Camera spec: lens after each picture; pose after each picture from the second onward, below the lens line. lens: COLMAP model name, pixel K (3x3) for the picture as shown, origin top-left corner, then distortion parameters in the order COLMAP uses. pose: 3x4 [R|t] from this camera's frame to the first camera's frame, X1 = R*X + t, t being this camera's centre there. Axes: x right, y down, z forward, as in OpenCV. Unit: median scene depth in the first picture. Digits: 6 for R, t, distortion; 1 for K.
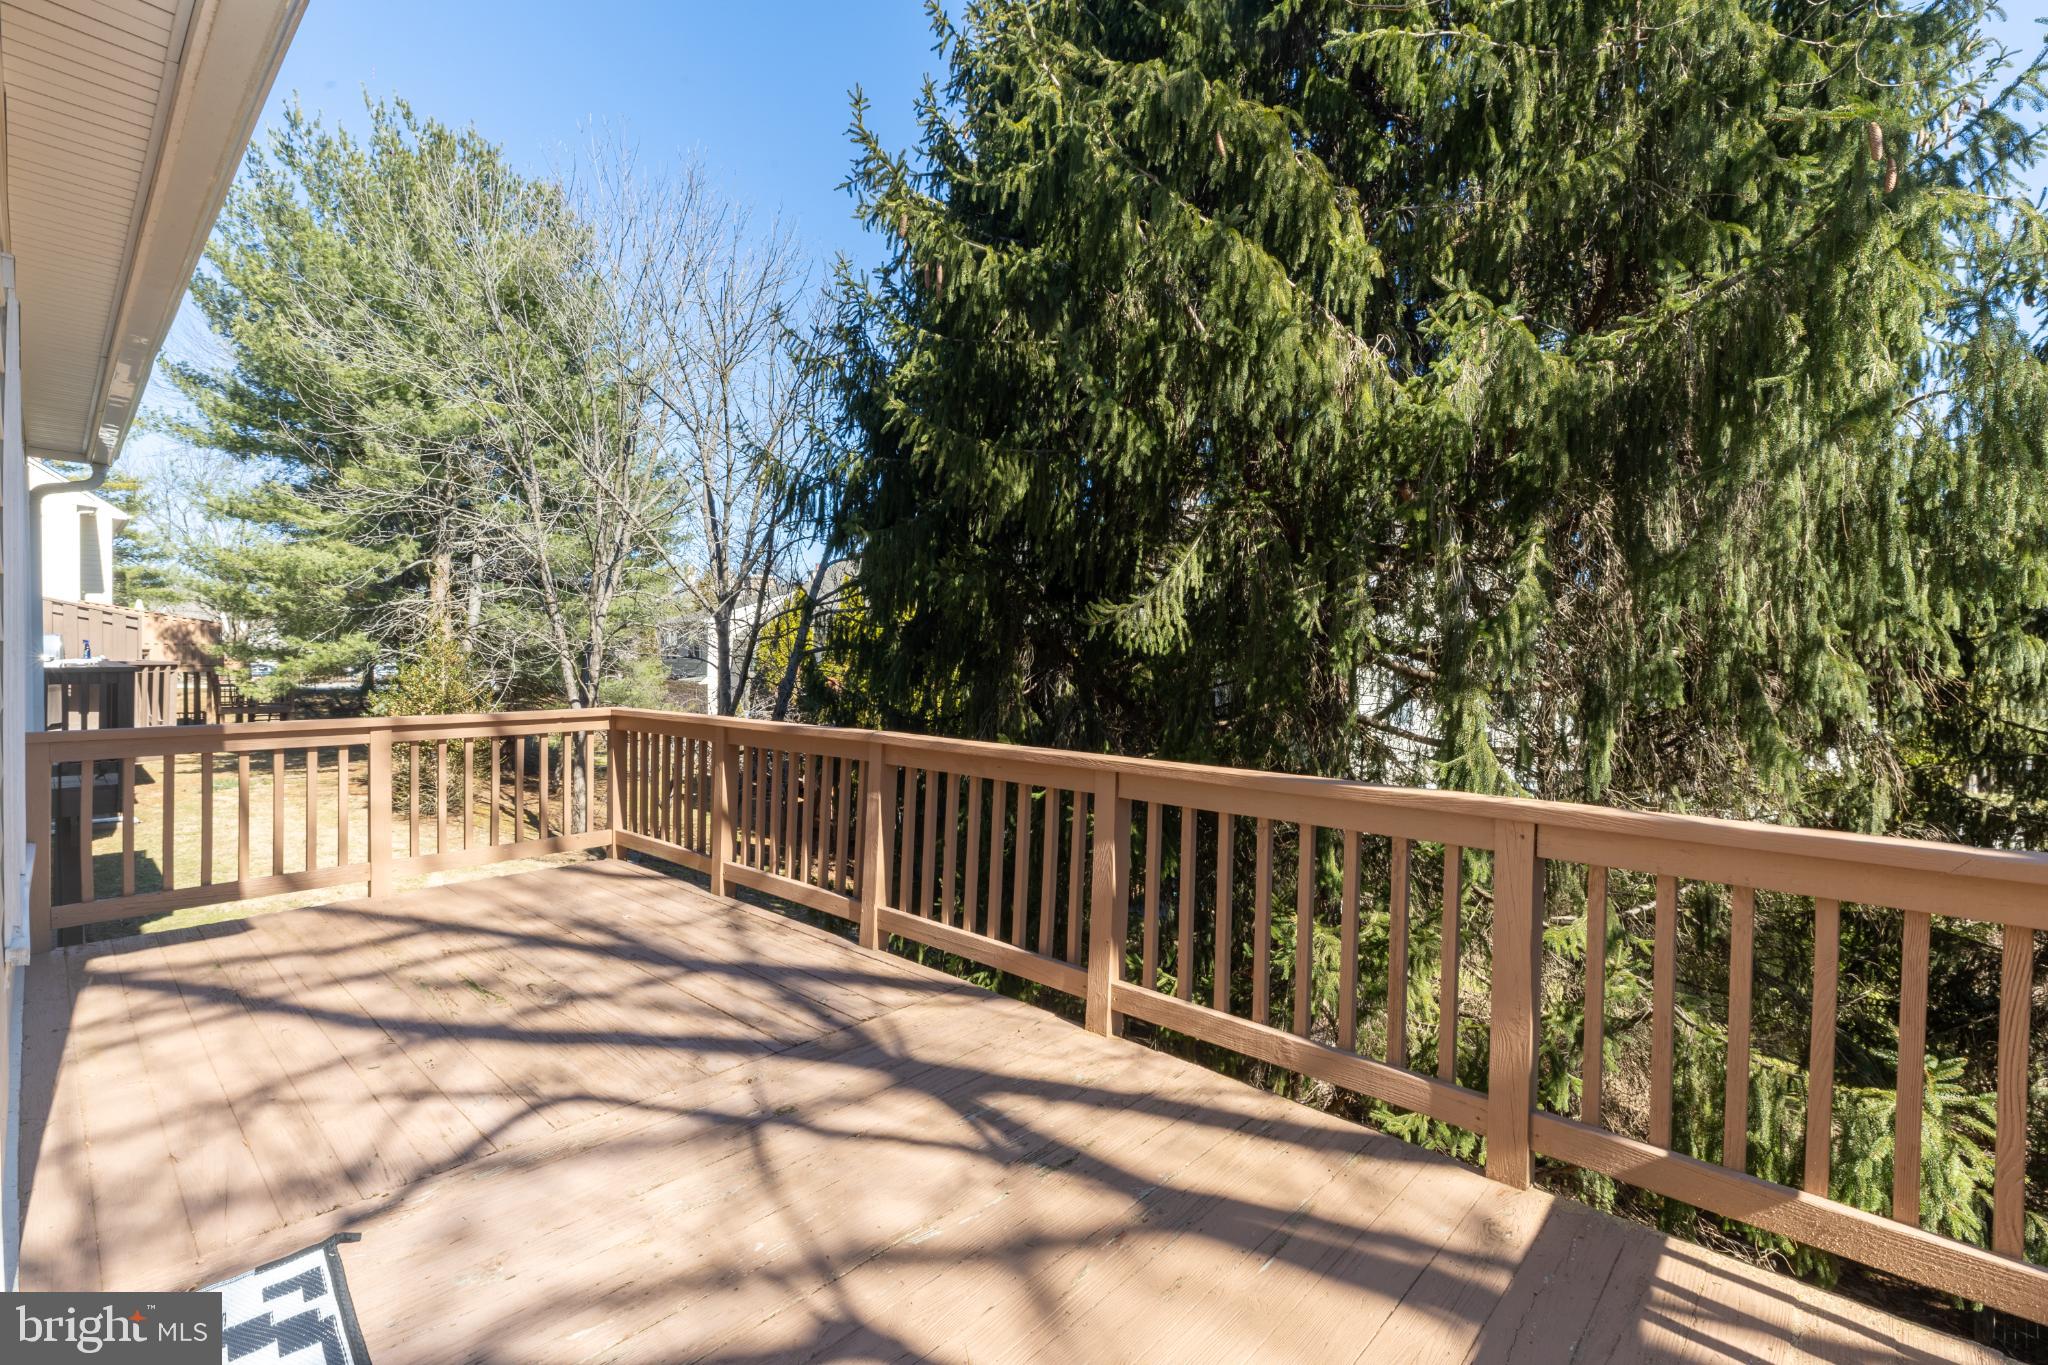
lens RADIAL K [[913.1, 0, 1021.6], [0, 913.1, 675.6], [0, 0, 1]] dist [0.000428, -0.000129]
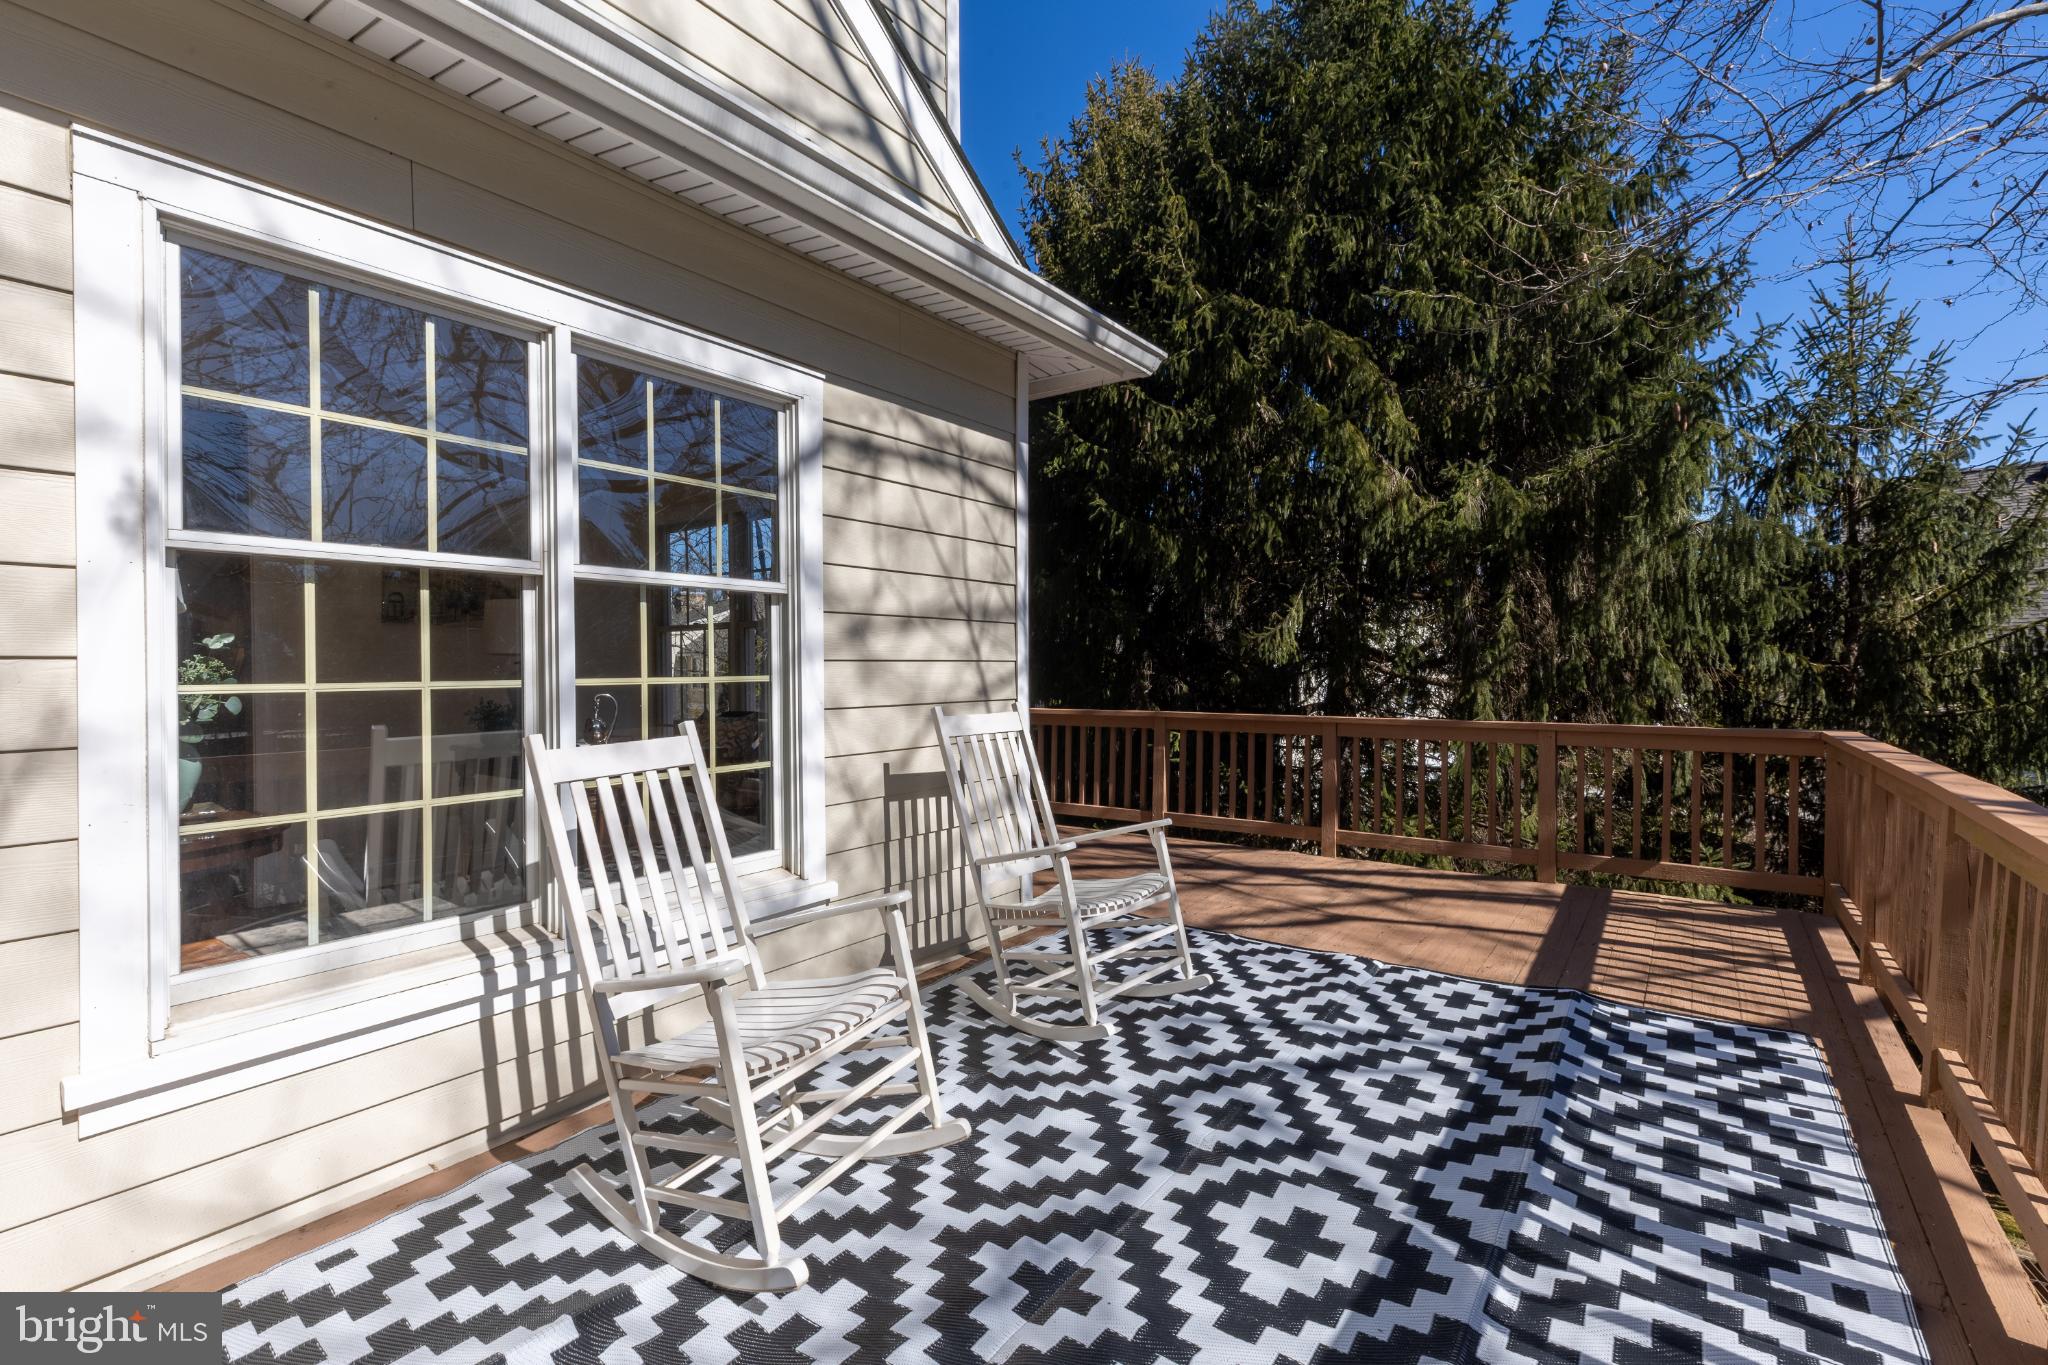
lens RADIAL K [[913.1, 0, 1024.9], [0, 913.1, 682.3], [0, 0, 1]] dist [0.000428, -0.000129]
pose [[0.992431, -0.015734, 0.121793, -0.558345], [0.016514, 0.999849, -0.005392, 0.012602], [-0.121690, 0.007362, 0.992541, -0.611477]]
